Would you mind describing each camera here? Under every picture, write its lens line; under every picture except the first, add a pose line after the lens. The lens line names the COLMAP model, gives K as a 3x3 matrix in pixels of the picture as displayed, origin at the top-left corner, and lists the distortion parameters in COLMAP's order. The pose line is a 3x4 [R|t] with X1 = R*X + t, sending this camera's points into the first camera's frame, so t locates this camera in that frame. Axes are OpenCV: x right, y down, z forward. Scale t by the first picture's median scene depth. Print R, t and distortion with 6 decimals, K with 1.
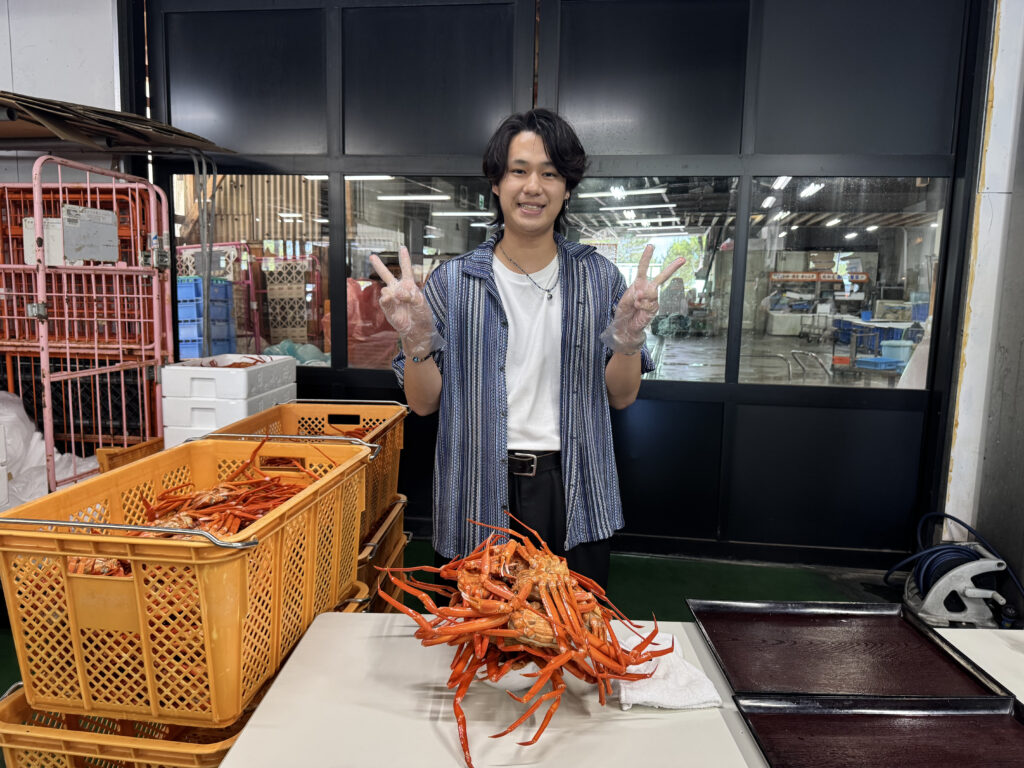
lens RADIAL K [[718.3, 0, 514.9], [0, 718.3, 384.2], [0, 0, 1]] dist [0.005400, -0.007572]
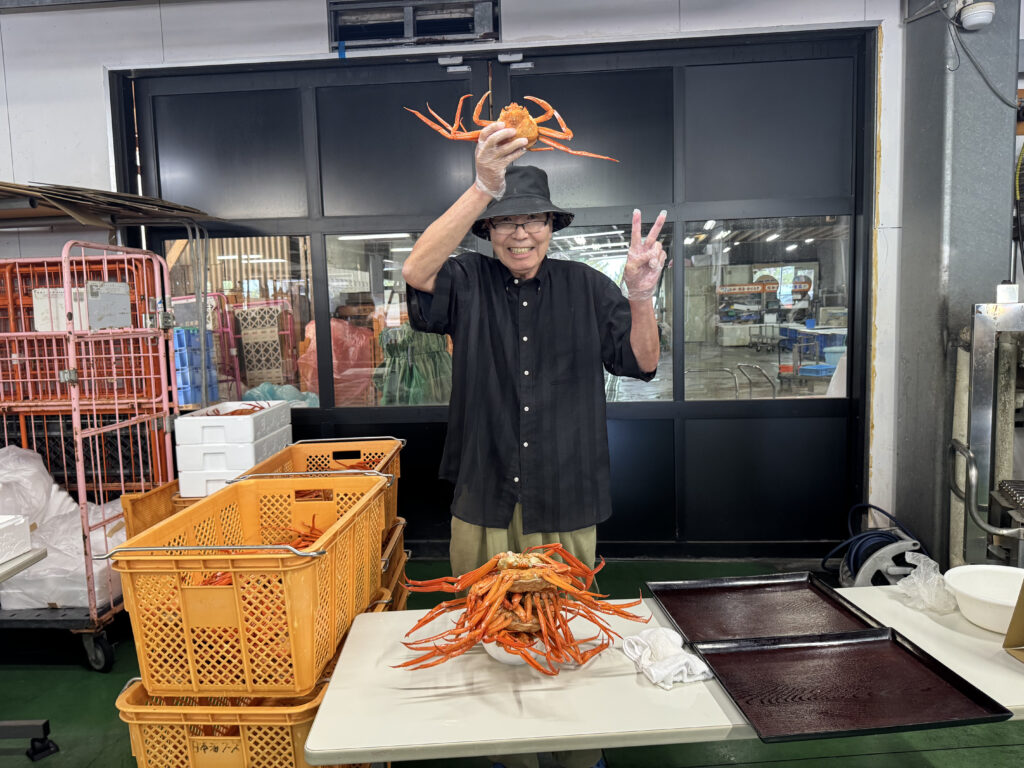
lens RADIAL K [[717.5, 0, 512.0], [0, 717.5, 382.8], [0, 0, 1]] dist [0.017967, -0.023709]
pose [[0.997047, -0.056988, 0.051481, -0.021436], [0.058631, 0.997798, -0.030994, -0.012774], [-0.049601, 0.033921, 0.998193, -0.136074]]
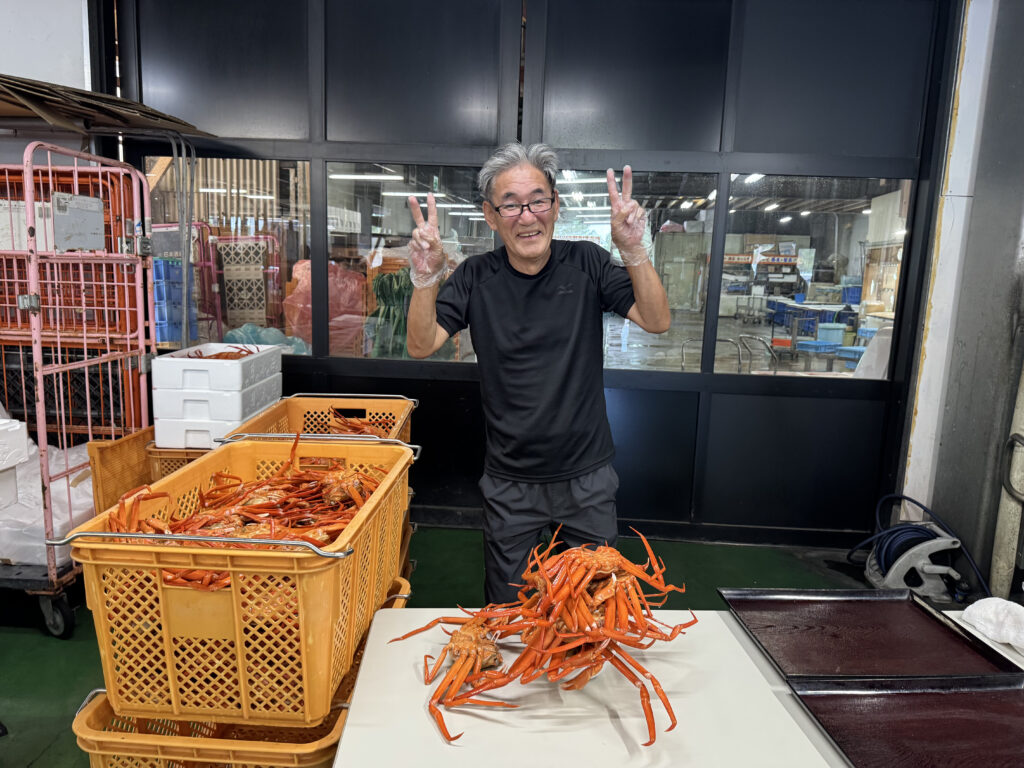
lens RADIAL K [[716.1, 0, 507.3], [0, 716.1, 386.2], [0, 0, 1]] dist [0.006542, -0.008323]
pose [[0.996959, 0.000009, 0.077927, -0.077821], [-0.002744, 0.999384, 0.034985, -0.020139], [-0.077879, -0.035092, 0.996345, -0.015301]]
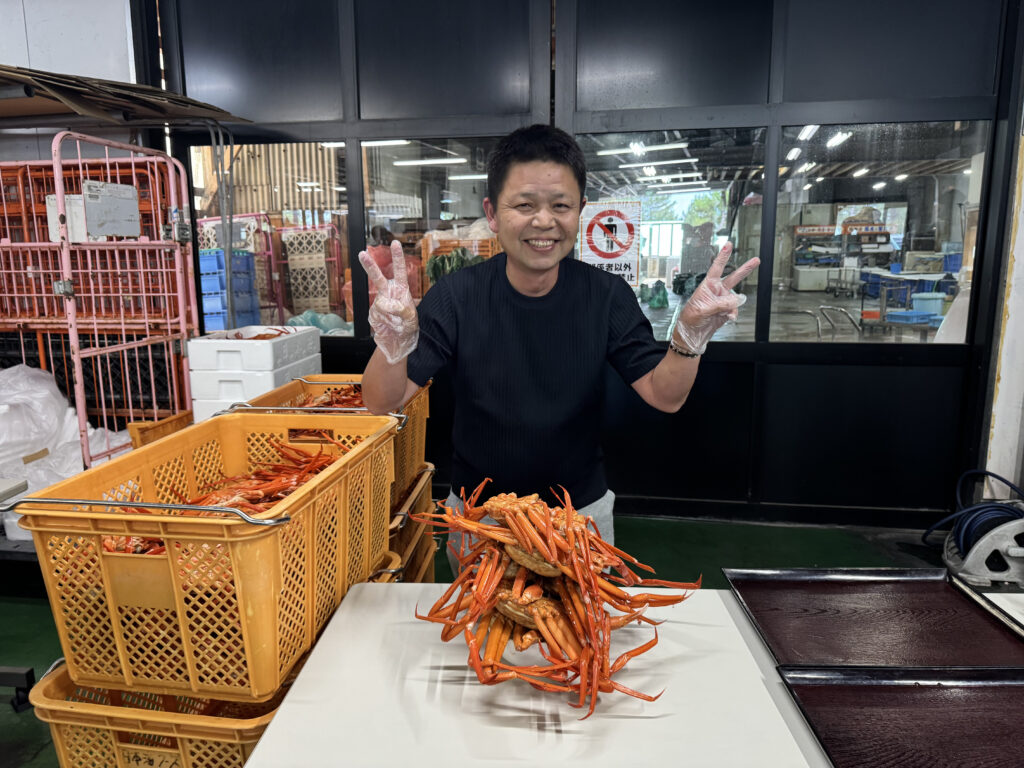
lens RADIAL K [[717.5, 0, 506.7], [0, 717.5, 378.5], [0, 0, 1]] dist [0.001305, -0.004777]
pose [[0.998874, -0.023442, -0.041238, -0.005486], [0.025190, 0.998784, 0.042388, -0.002110], [0.040194, -0.043379, 0.998250, 0.014076]]
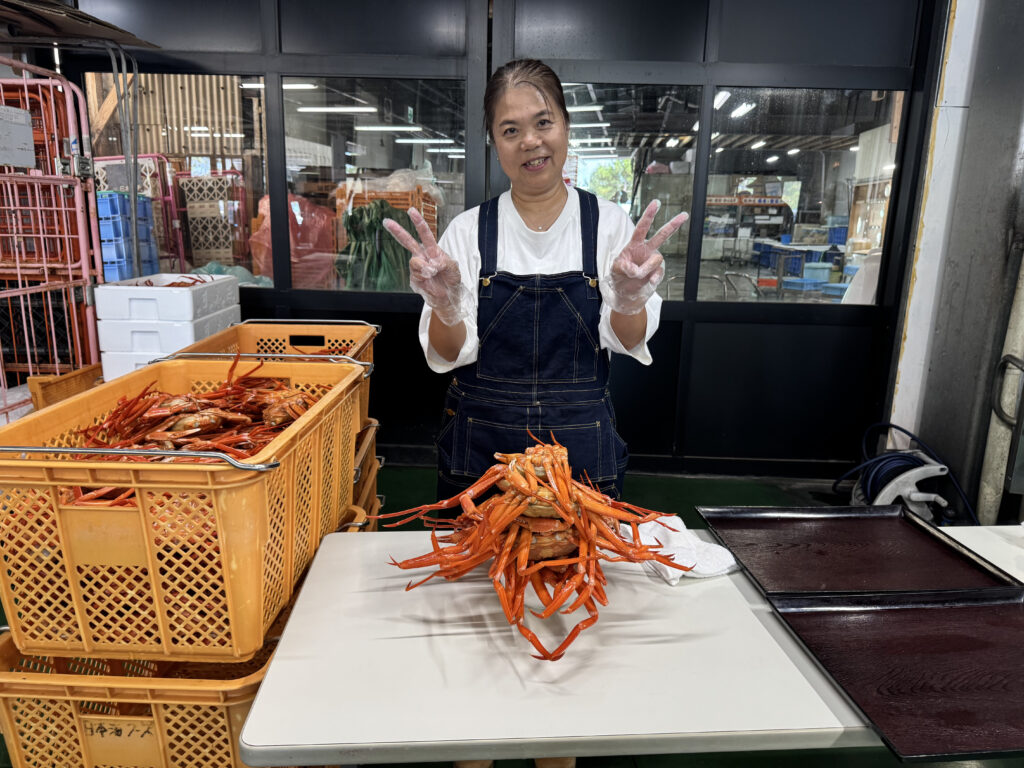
lens RADIAL K [[720.3, 0, 509.7], [0, 720.3, 380.5], [0, 0, 1]] dist [-0.003216, -0.001060]
pose [[0.994831, -0.020388, 0.099480, -0.056349], [0.010706, 0.995235, 0.096912, 0.010829], [-0.100982, -0.095346, 0.990309, 0.029414]]
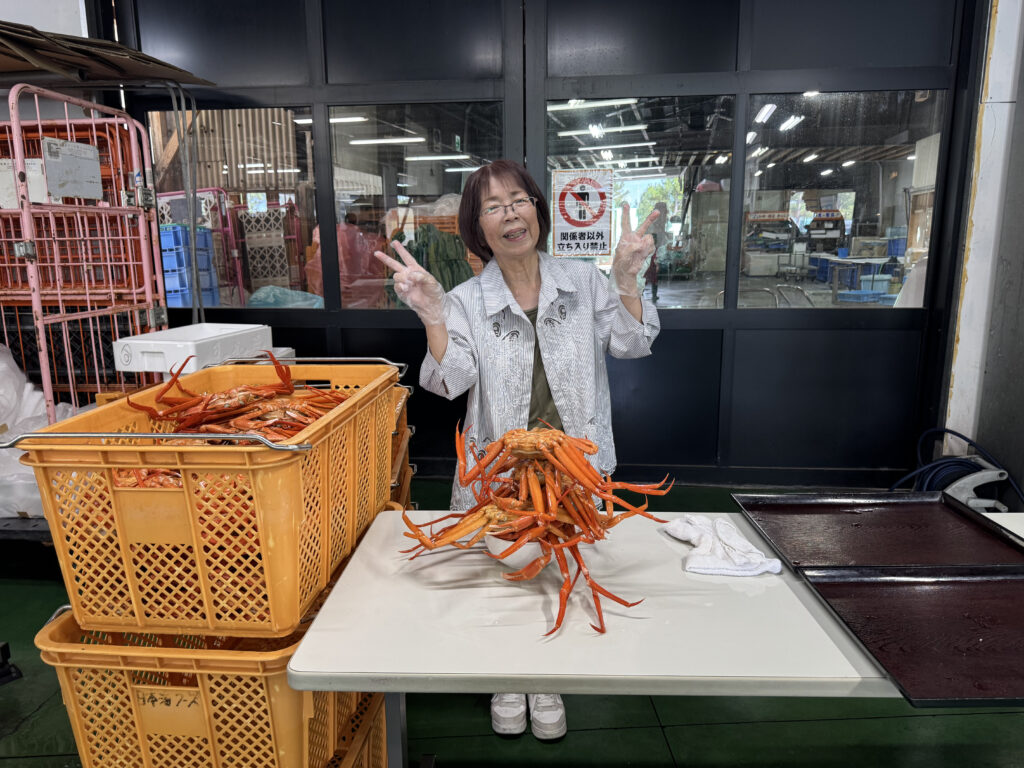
lens RADIAL K [[719.1, 0, 510.9], [0, 719.1, 384.9], [0, 0, 1]] dist [0.000202, -0.002073]
pose [[0.998938, -0.038033, 0.026023, -0.039668], [0.036220, 0.997101, 0.066909, 0.029433], [-0.028492, -0.065895, 0.997420, 0.011367]]
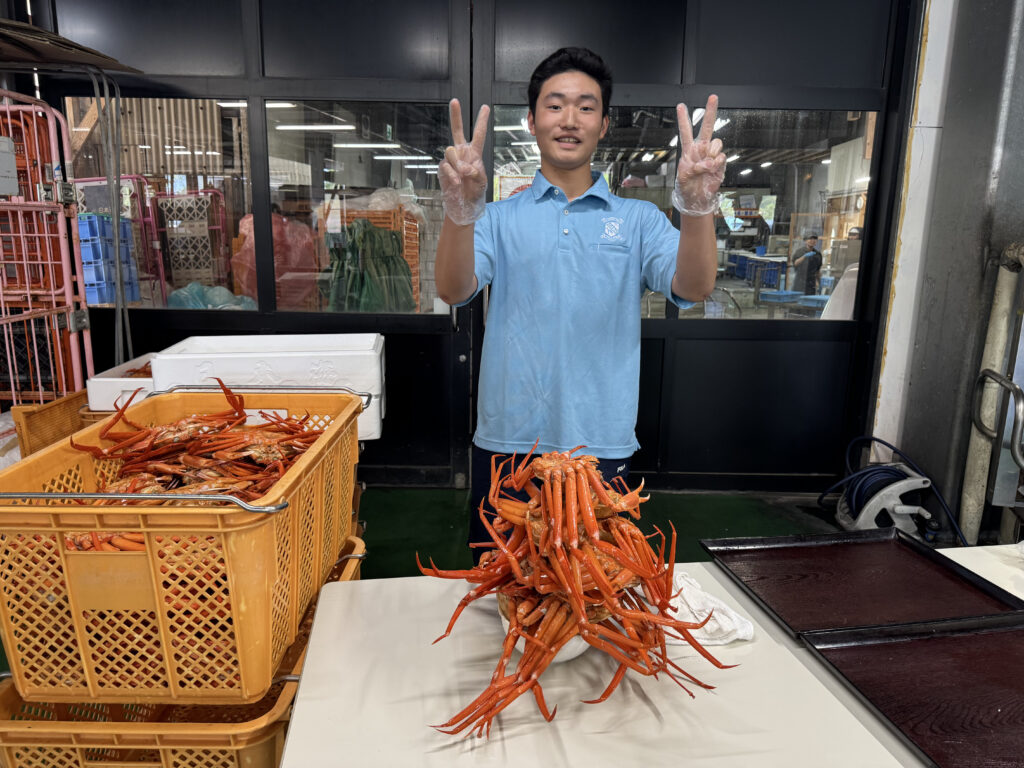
lens RADIAL K [[719.5, 0, 507.4], [0, 719.5, 381.7], [0, 0, 1]] dist [0.000086, -0.004211]
pose [[0.991524, -0.033127, 0.125631, -0.069397], [0.022905, 0.996373, 0.081954, -0.000907], [-0.127890, -0.078381, 0.988686, 0.028963]]
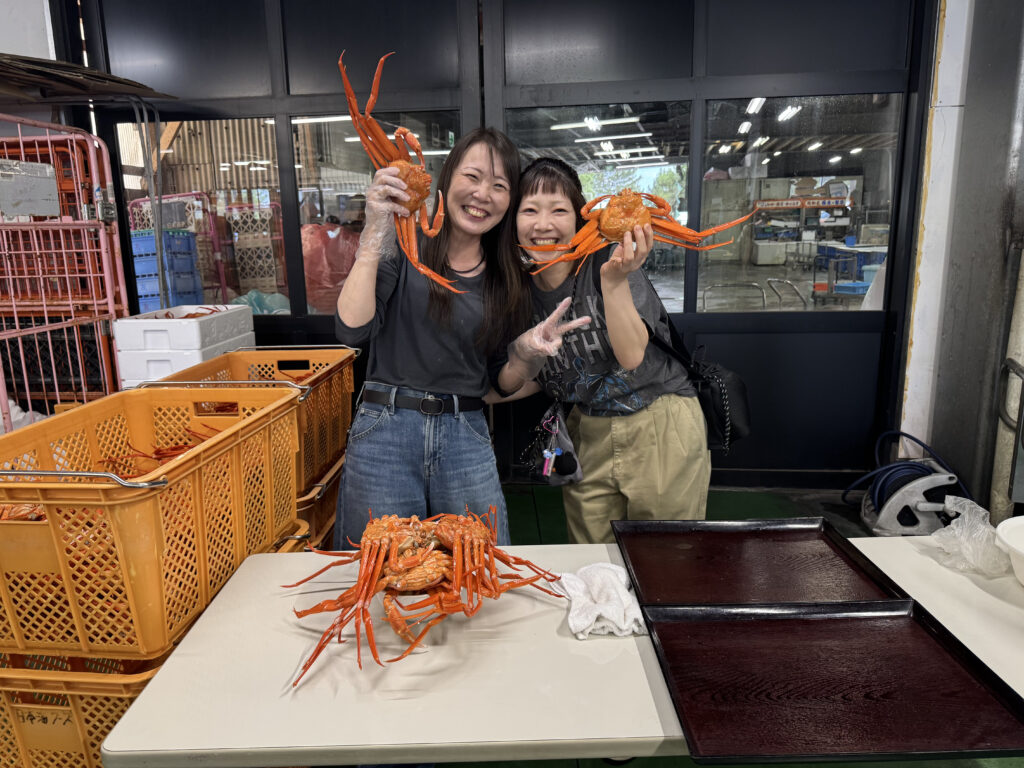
lens RADIAL K [[720.3, 0, 509.7], [0, 720.3, 380.5], [0, 0, 1]] dist [-0.003216, -0.001060]
pose [[0.999009, -0.044389, 0.003204, 0.048241], [0.044023, 0.996205, 0.075088, 0.007257], [-0.006525, -0.074872, 0.997172, -0.005388]]
